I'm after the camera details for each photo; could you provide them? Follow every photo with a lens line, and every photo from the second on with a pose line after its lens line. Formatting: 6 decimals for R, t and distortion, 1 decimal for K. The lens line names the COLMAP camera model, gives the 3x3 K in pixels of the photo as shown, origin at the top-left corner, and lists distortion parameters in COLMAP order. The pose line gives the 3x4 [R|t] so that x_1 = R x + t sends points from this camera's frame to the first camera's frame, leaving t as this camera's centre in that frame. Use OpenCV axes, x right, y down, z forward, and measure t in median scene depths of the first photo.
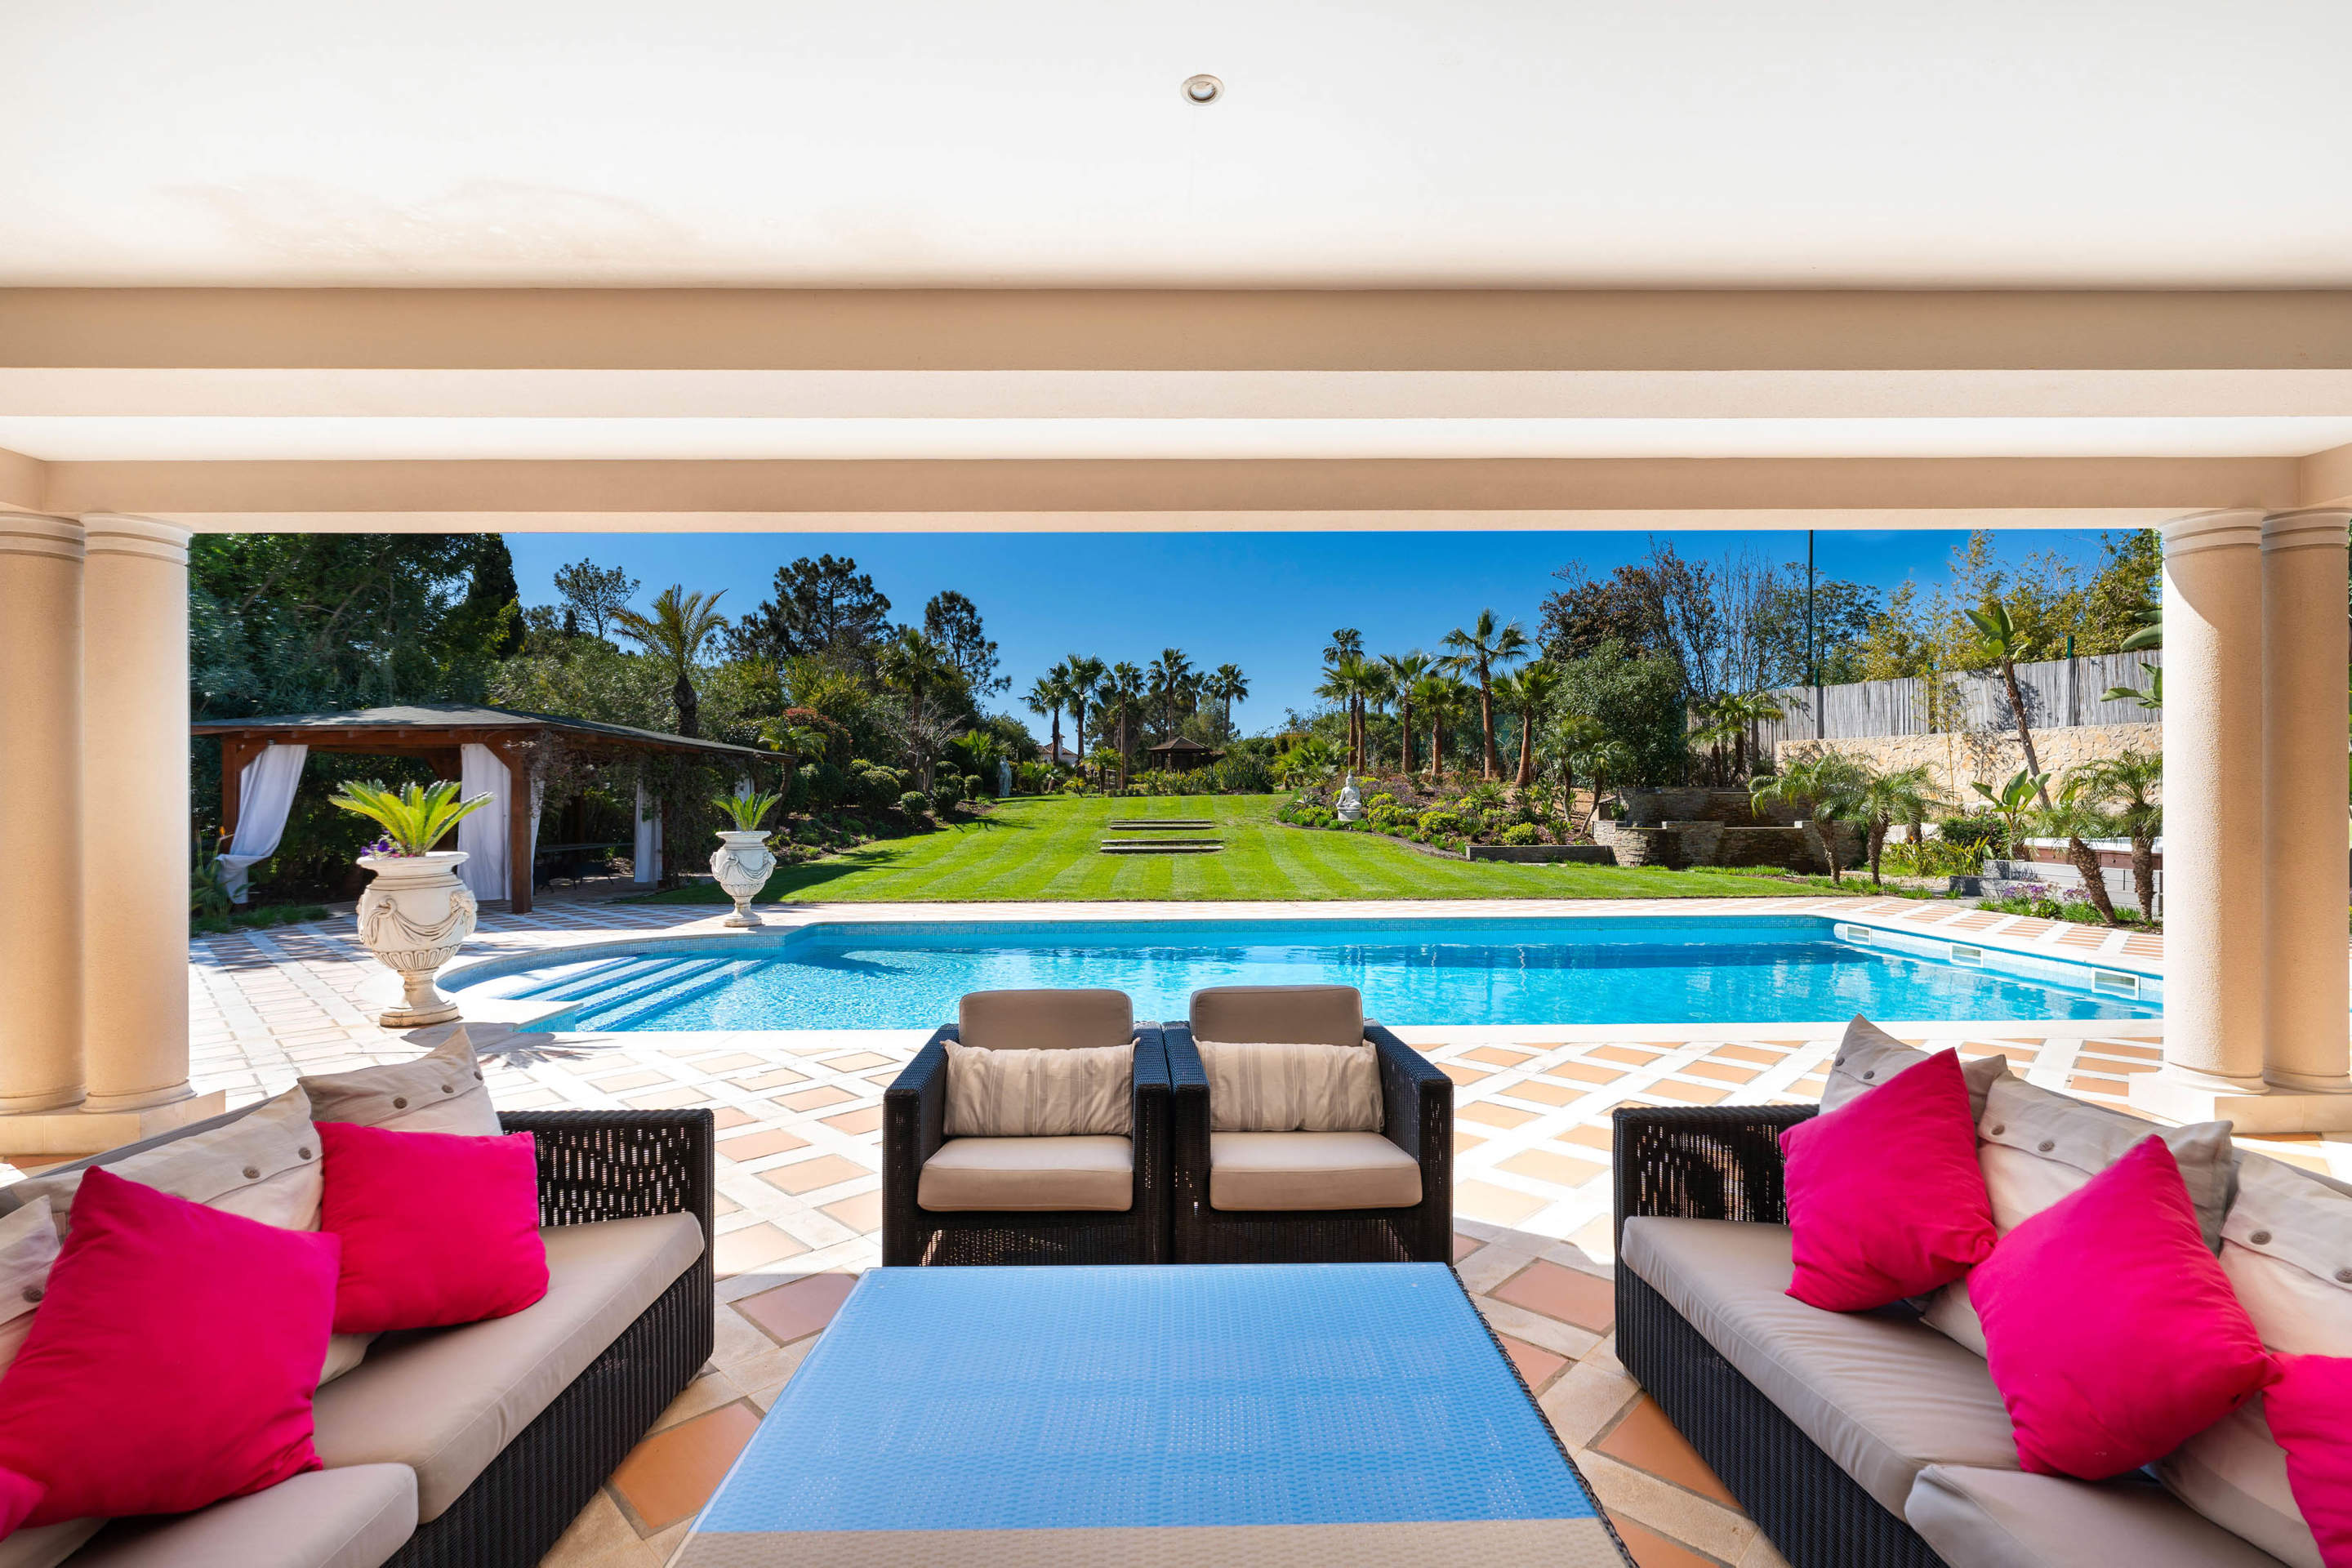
lens RADIAL K [[1051.2, 0, 1176.0], [0, 1051.2, 784.0], [0, 0, 1]] dist [0.000292, -0.000019]
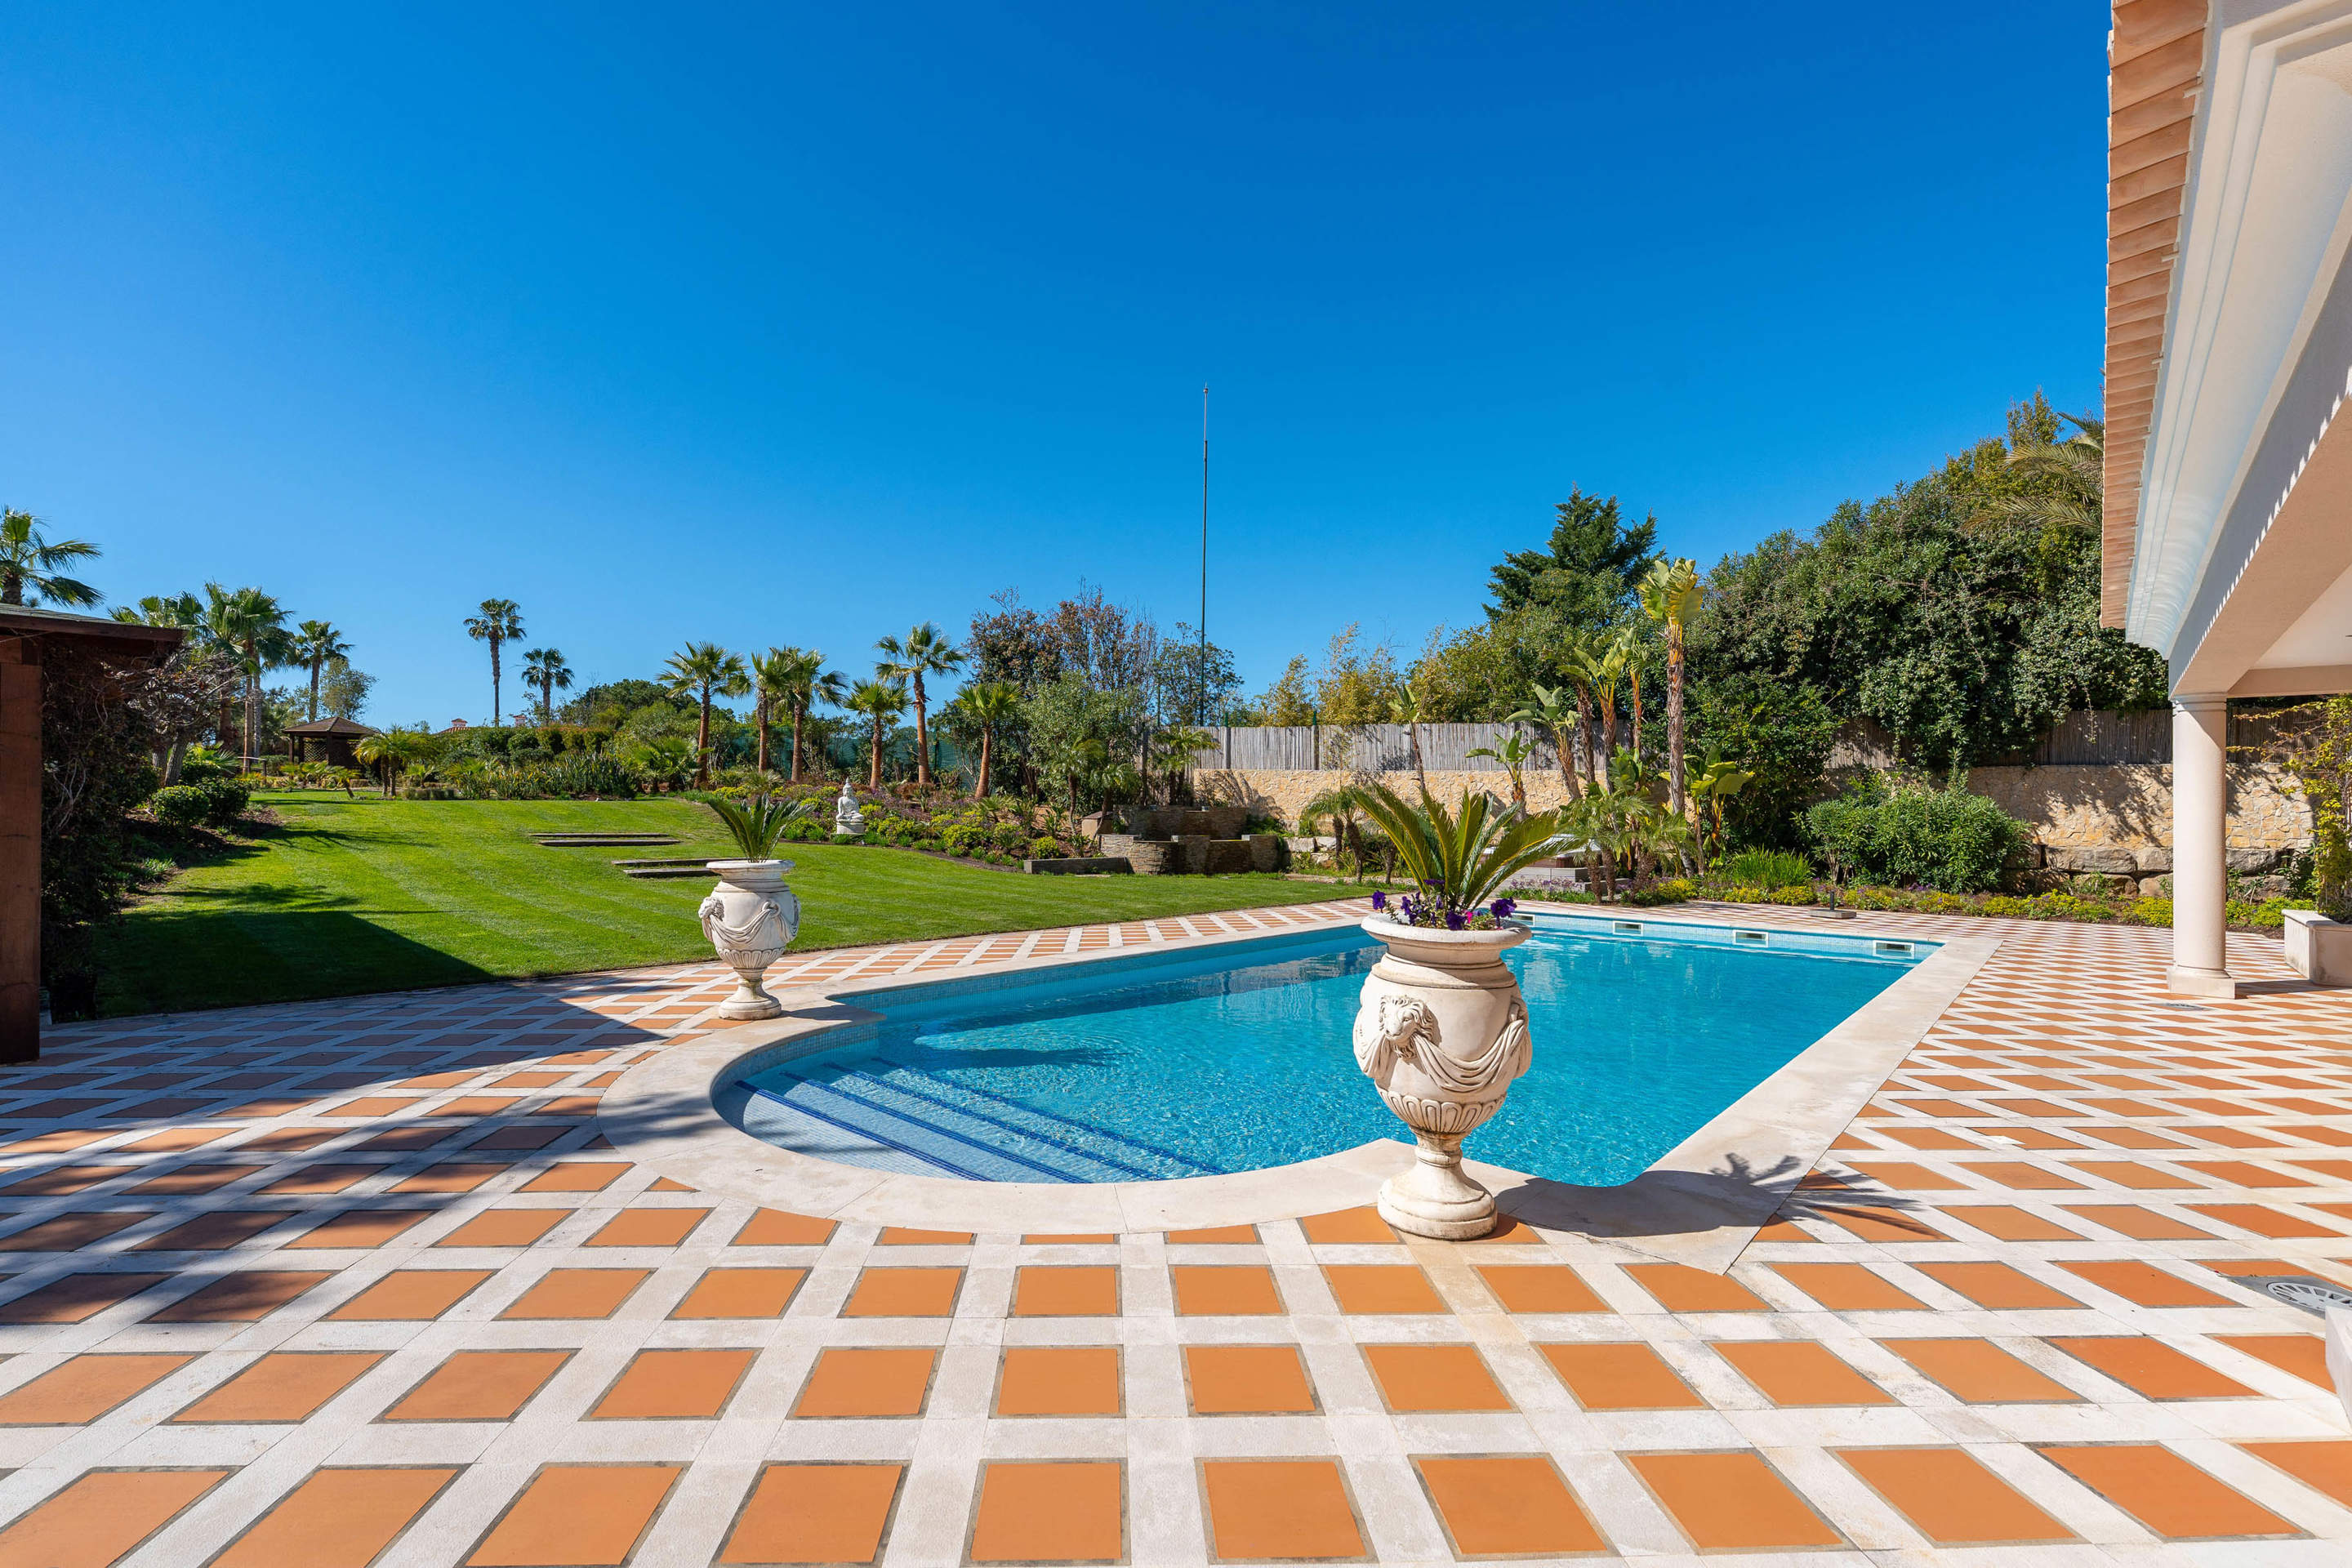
lens RADIAL K [[1037.3, 0, 1176.0], [0, 1037.3, 784.0], [0, 0, 1]] dist [-0.022262, -0.000002]
pose [[0.675098, 0.031959, 0.737036, -0.261390], [-0.027854, 0.999453, -0.017825, -0.000551], [-0.737202, -0.008496, 0.675619, 0.153486]]
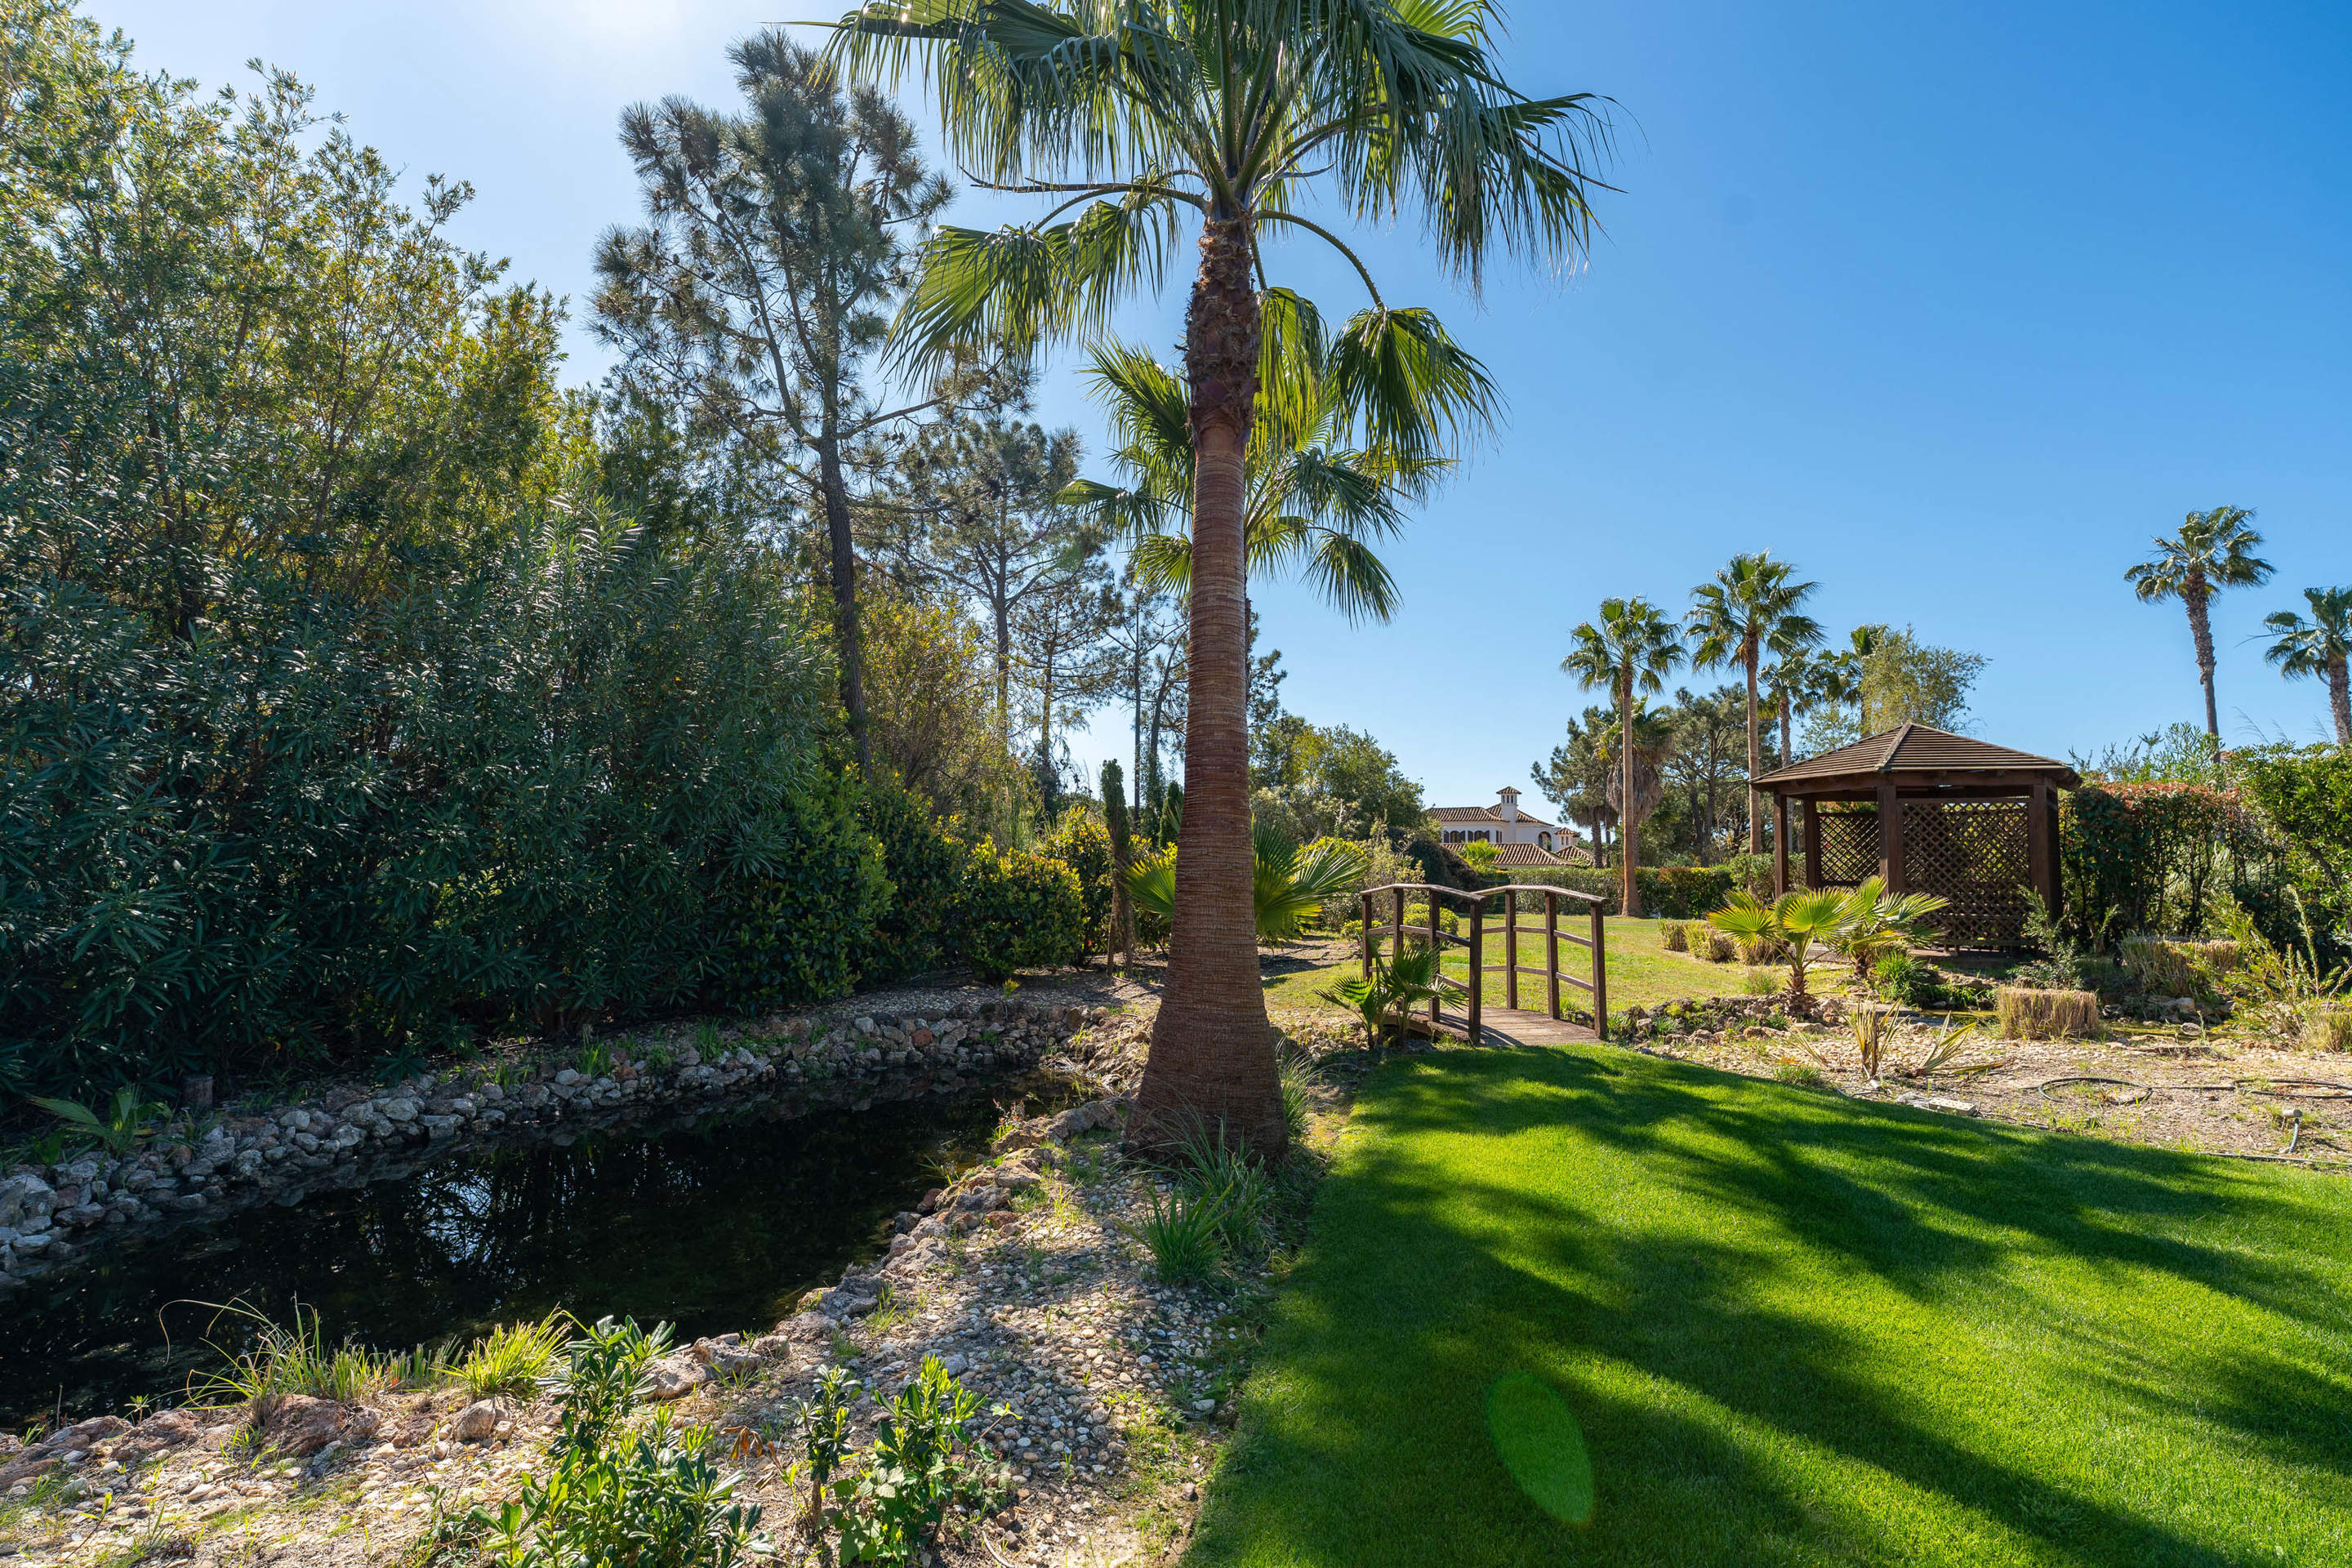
lens RADIAL K [[1105.7, 0, 1176.0], [0, 1105.7, 784.0], [0, 0, 1]] dist [0.014878, 0.000323]
pose [[0.905717, -0.019880, -0.423417, -0.074643], [-0.006404, 0.998144, -0.060564, -0.034200], [0.423835, 0.057565, 0.903908, 1.530137]]
